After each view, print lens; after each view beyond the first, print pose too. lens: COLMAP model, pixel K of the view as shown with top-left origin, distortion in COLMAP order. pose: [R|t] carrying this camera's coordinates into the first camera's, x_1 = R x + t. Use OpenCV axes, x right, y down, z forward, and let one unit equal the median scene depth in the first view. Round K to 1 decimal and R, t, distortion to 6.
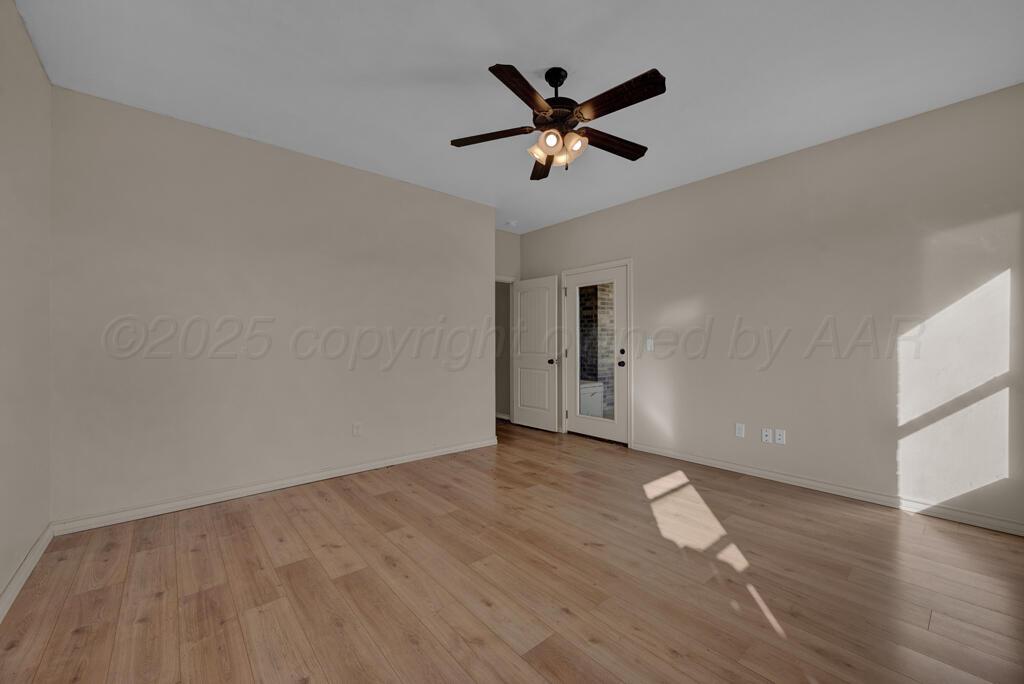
lens RADIAL K [[402.0, 0, 517.4], [0, 402.0, 351.3], [0, 0, 1]] dist [0.001002, 0.000134]
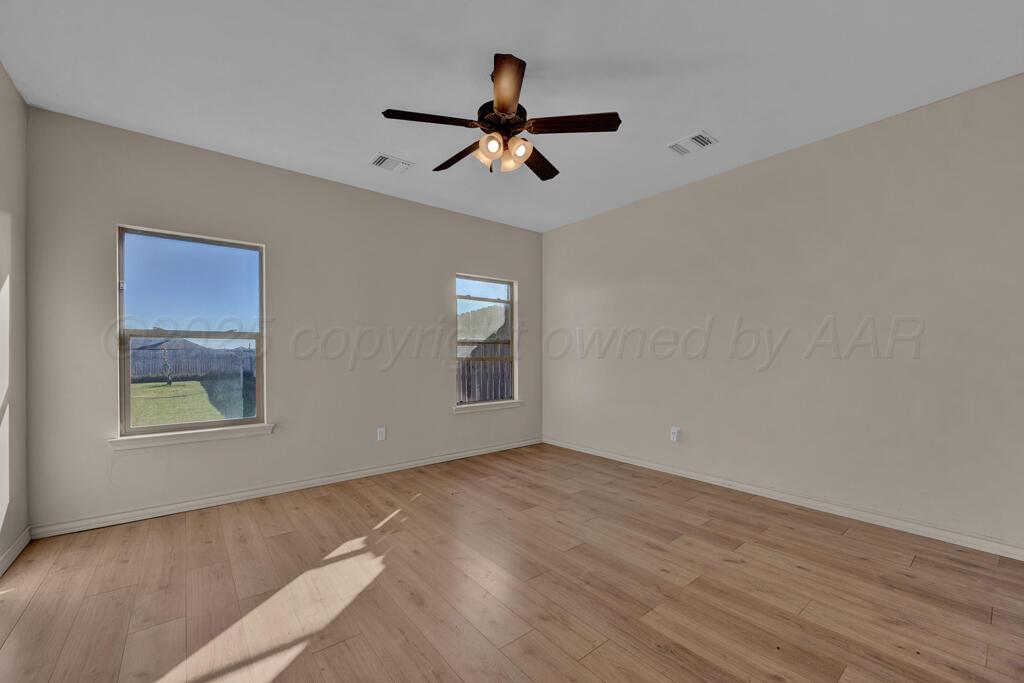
lens RADIAL K [[402.0, 0, 517.4], [0, 402.0, 350.8], [0, 0, 1]] dist [0.001002, 0.000134]
pose [[-0.999590, 0.003593, 0.028411, 0.033972], [0.003877, 0.999943, 0.009949, -0.037414], [-0.028374, 0.010056, -0.999547, 1.929510]]
